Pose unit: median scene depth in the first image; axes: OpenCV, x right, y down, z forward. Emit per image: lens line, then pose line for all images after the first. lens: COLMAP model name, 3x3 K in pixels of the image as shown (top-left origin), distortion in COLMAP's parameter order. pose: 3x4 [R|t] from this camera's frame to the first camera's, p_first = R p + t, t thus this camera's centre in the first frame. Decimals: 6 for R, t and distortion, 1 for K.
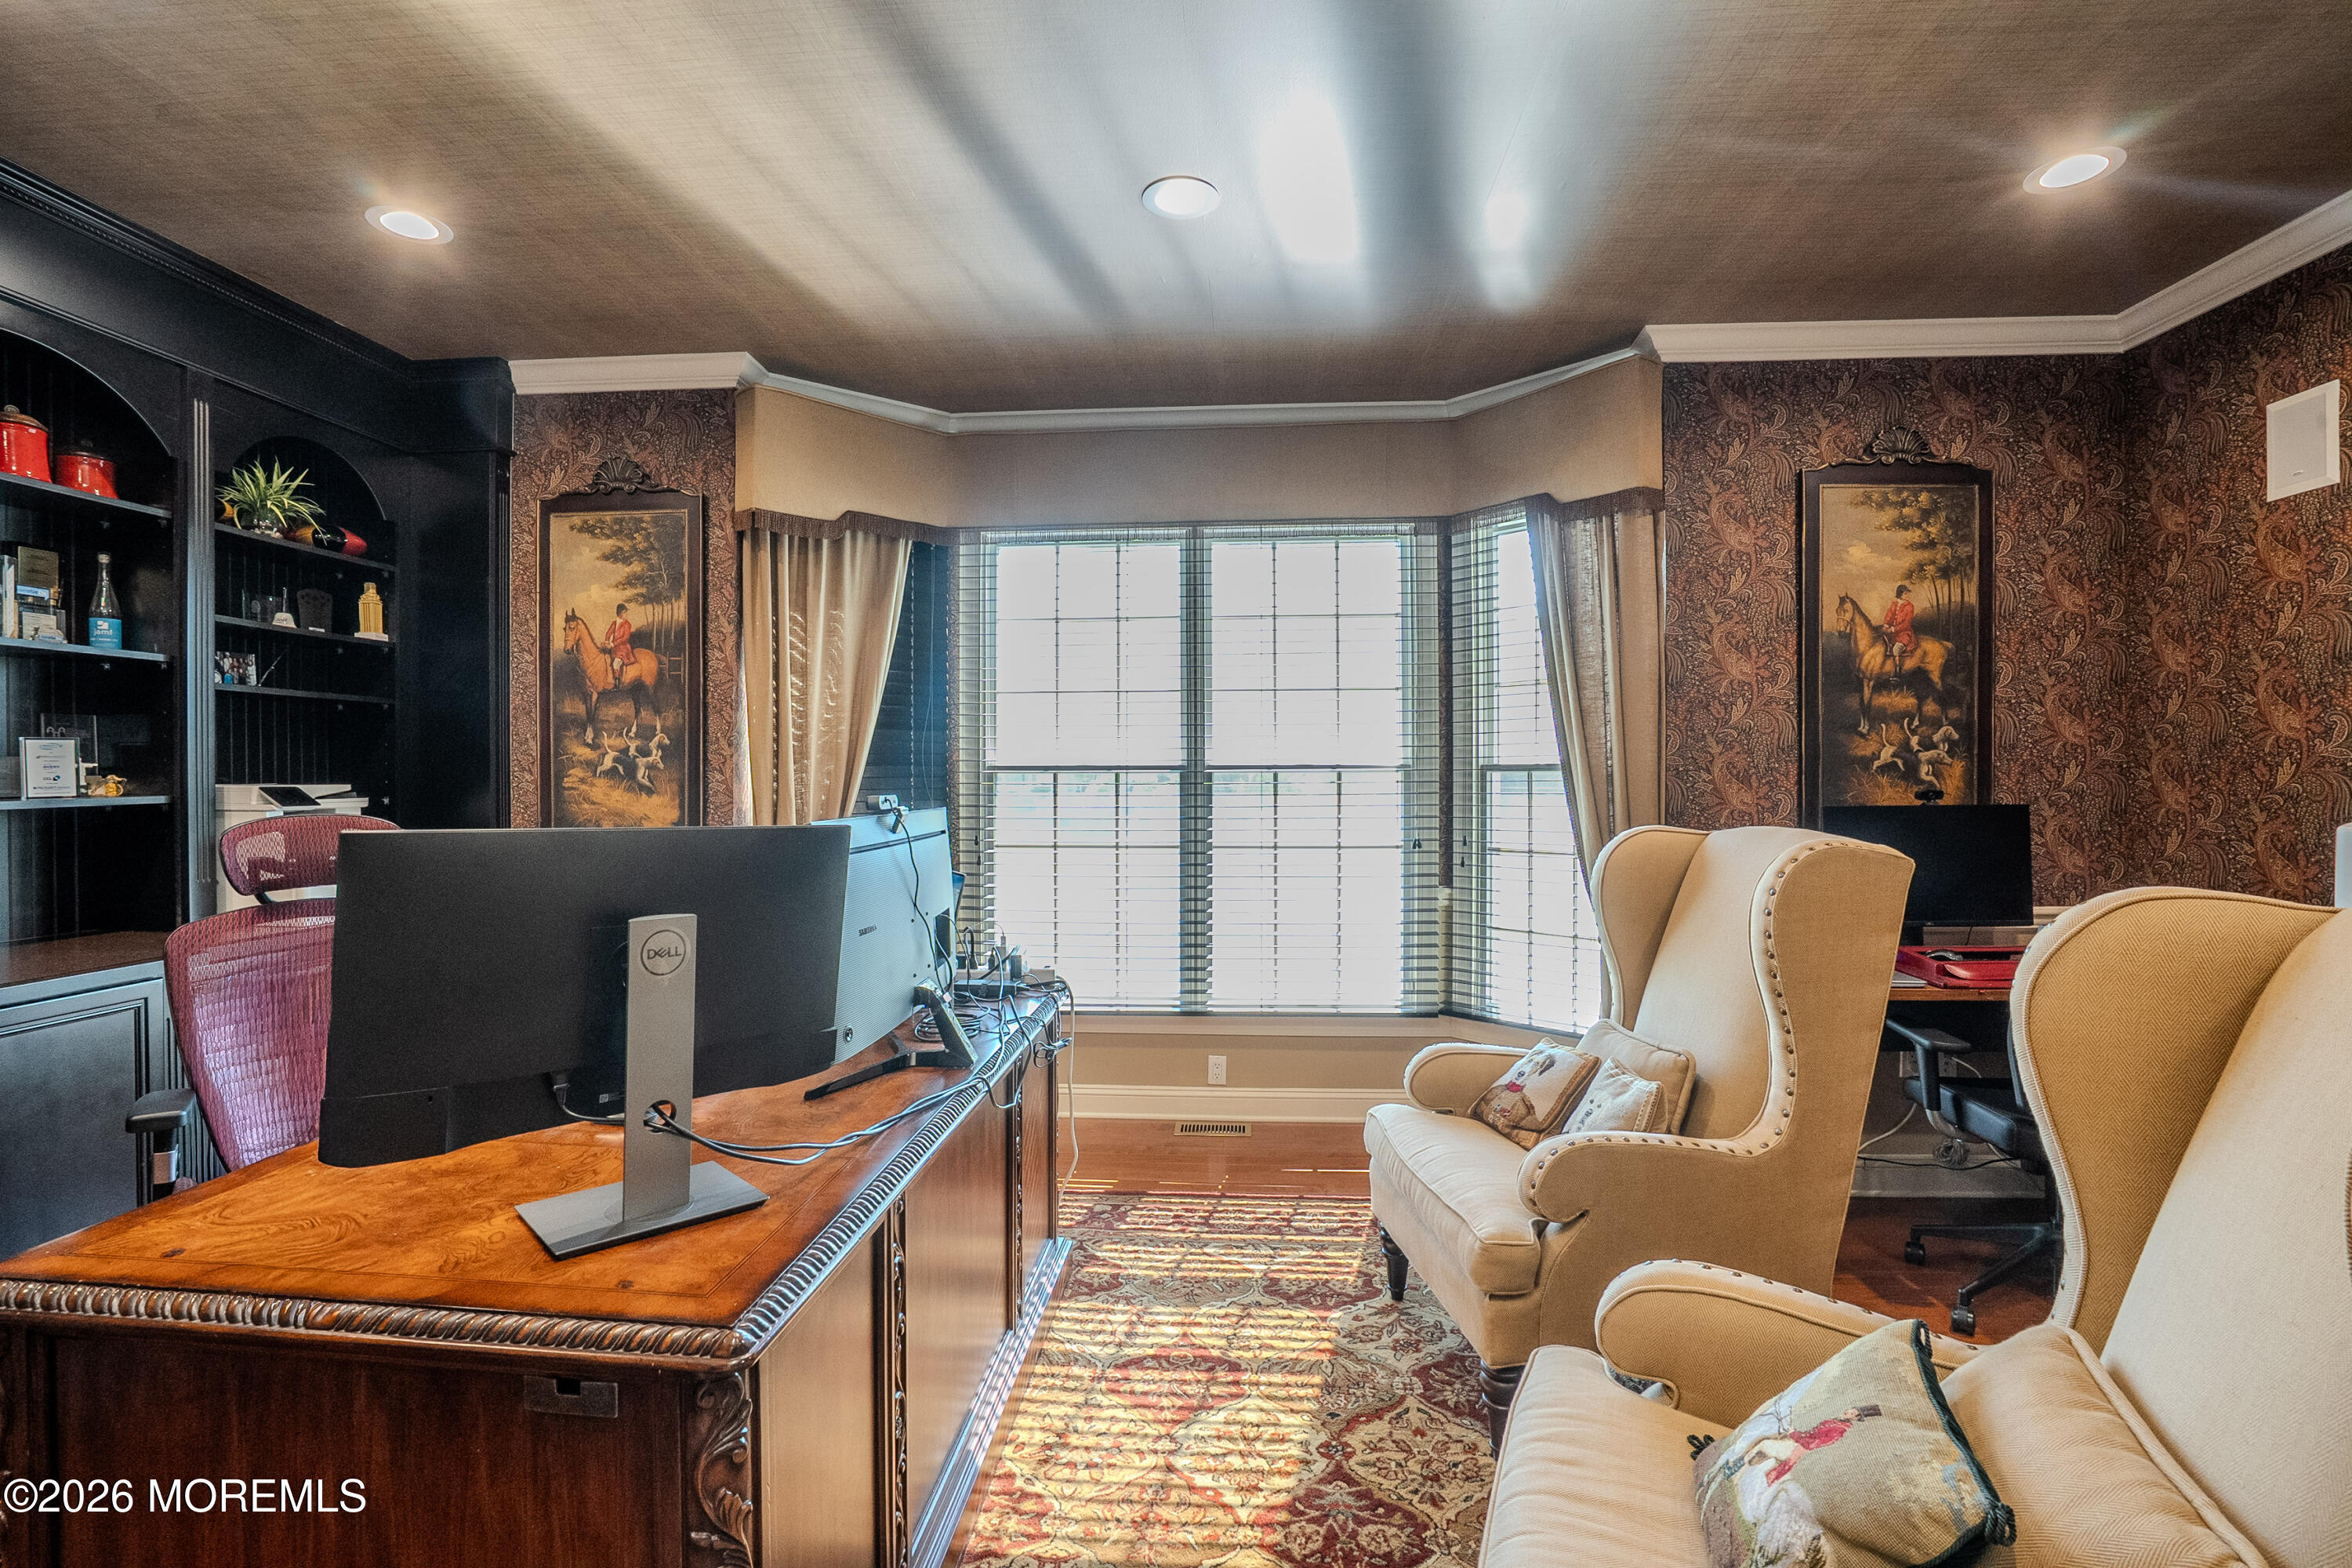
lens RADIAL K [[1083.4, 0, 1159.2], [0, 1083.4, 785.2], [0, 0, 1]] dist [-0.071366, 0.038054]
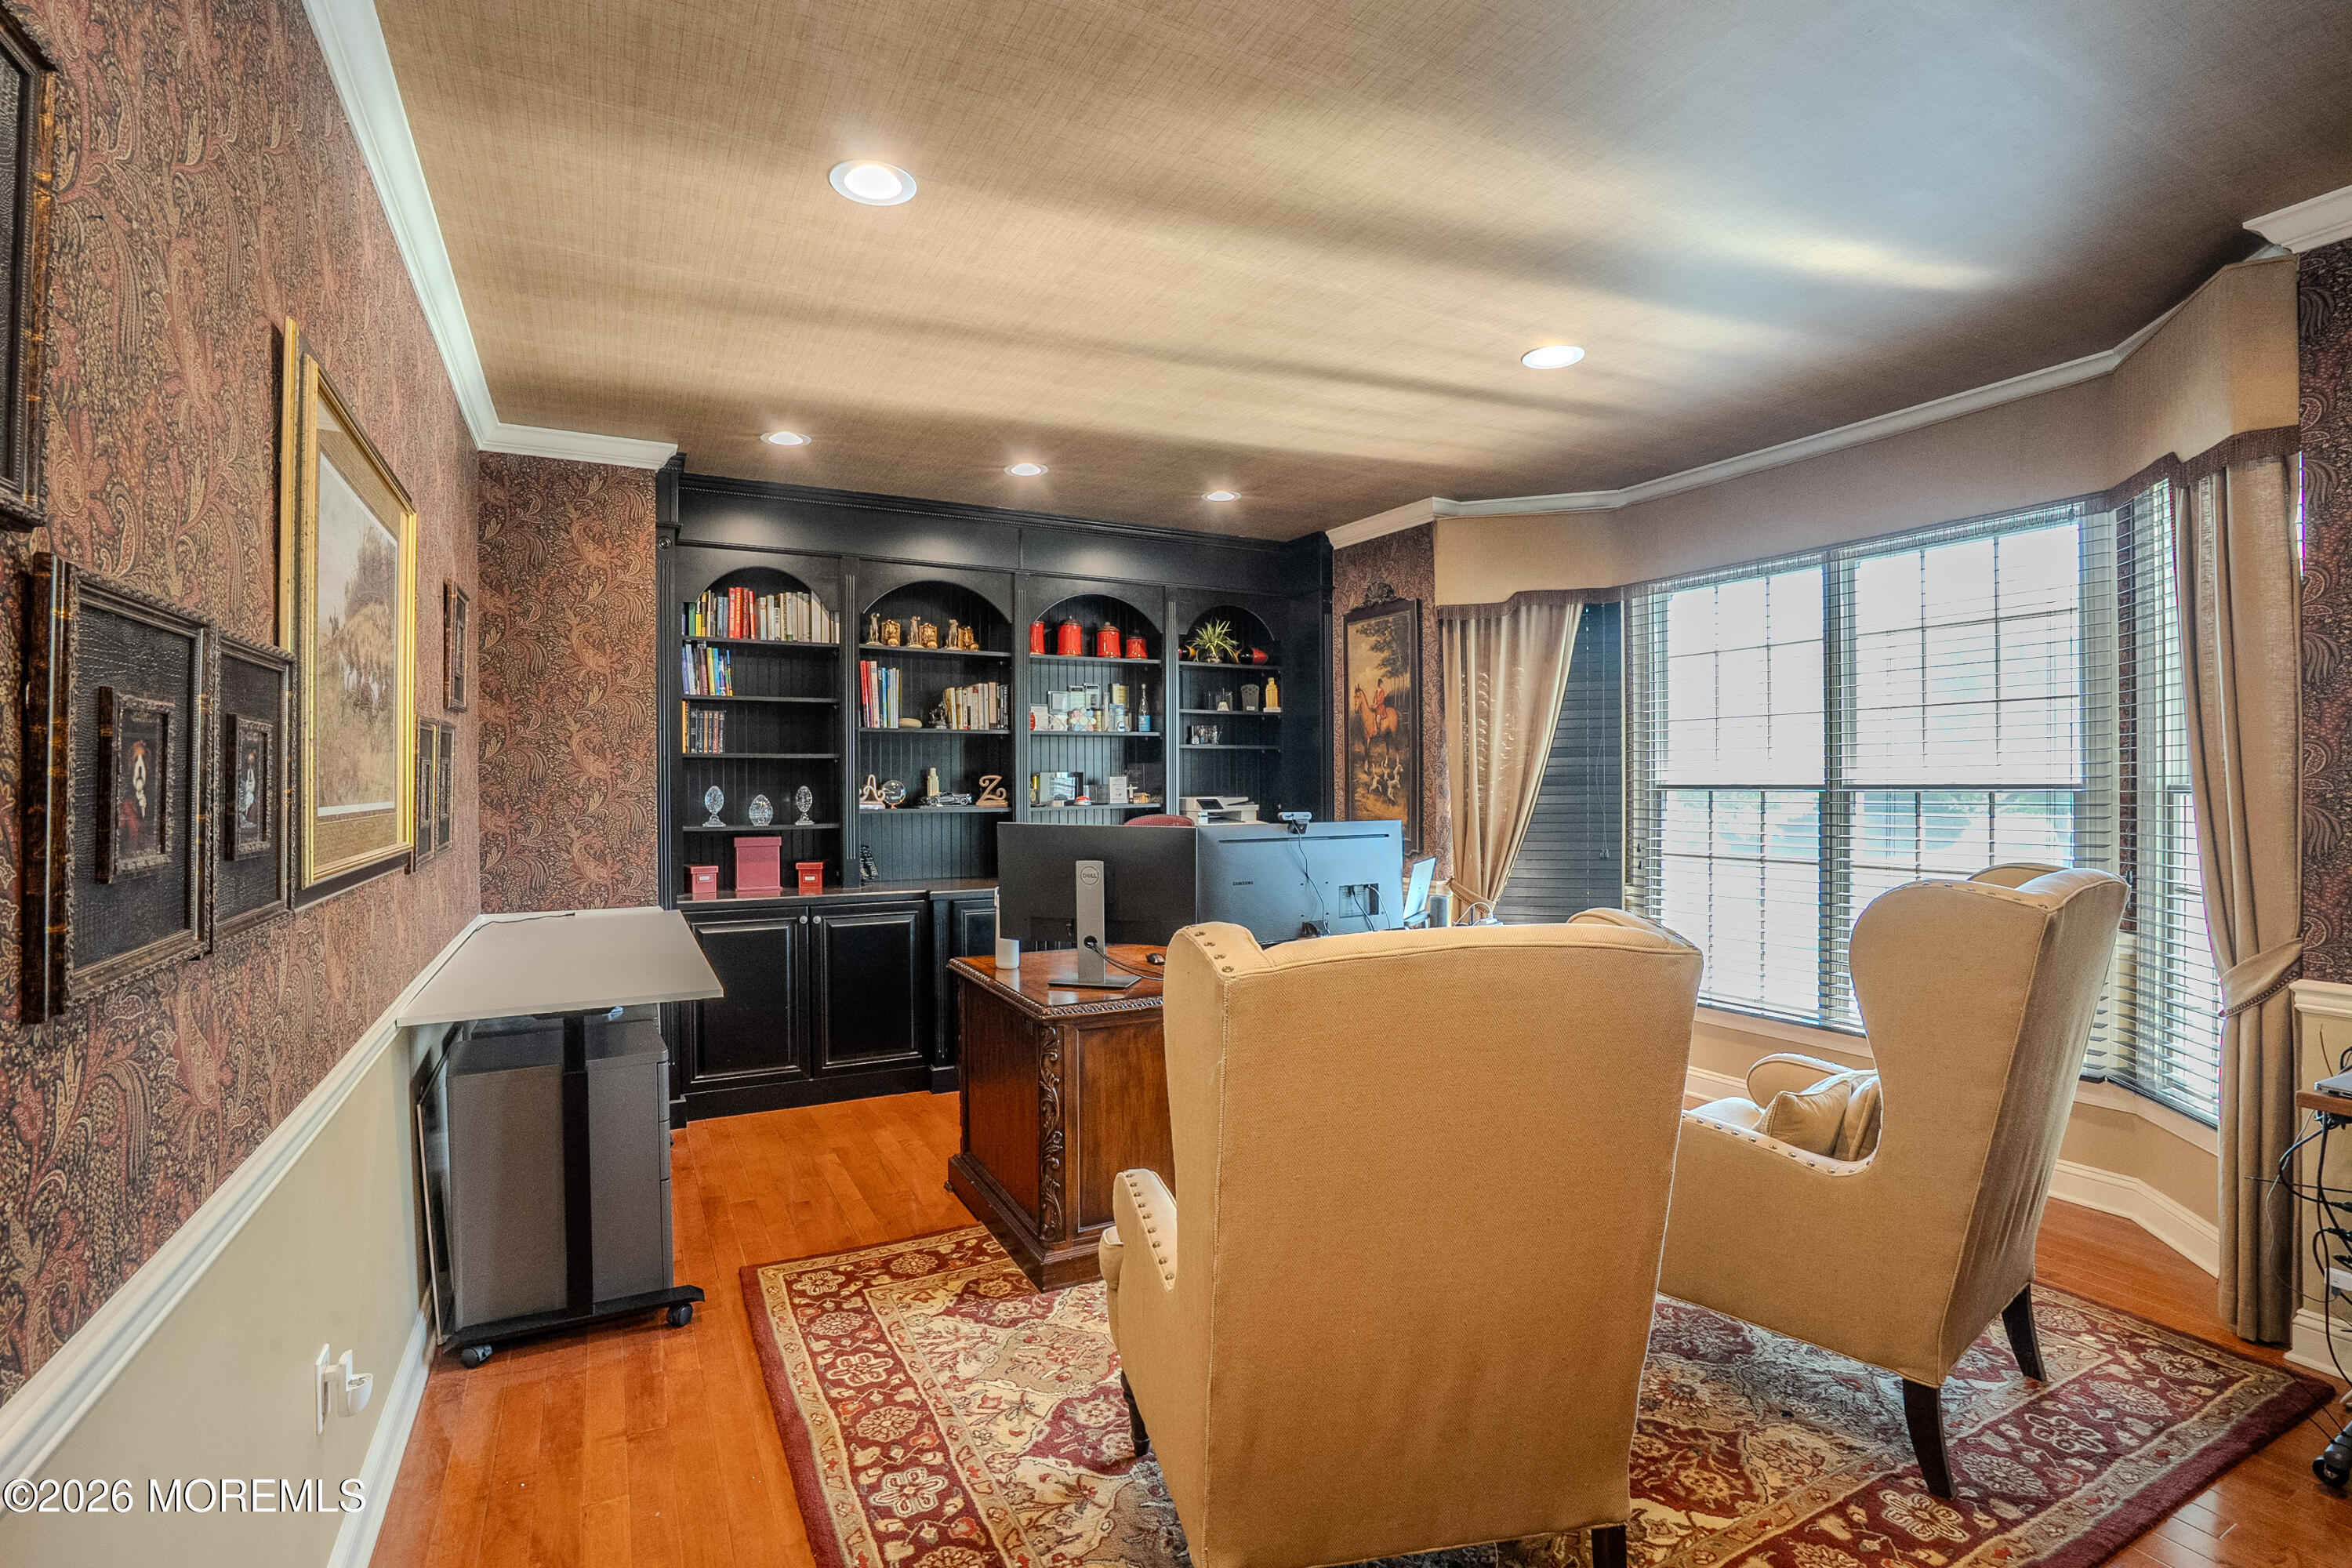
lens RADIAL K [[1062.5, 0, 1179.8], [0, 1062.5, 788.8], [0, 0, 1]] dist [-0.054736, 0.019727]
pose [[0.543337, 0.004203, -0.839504, 0.598058], [-0.002839, 0.999991, 0.003170, -0.018170], [0.839510, 0.000661, 0.543344, -0.052306]]
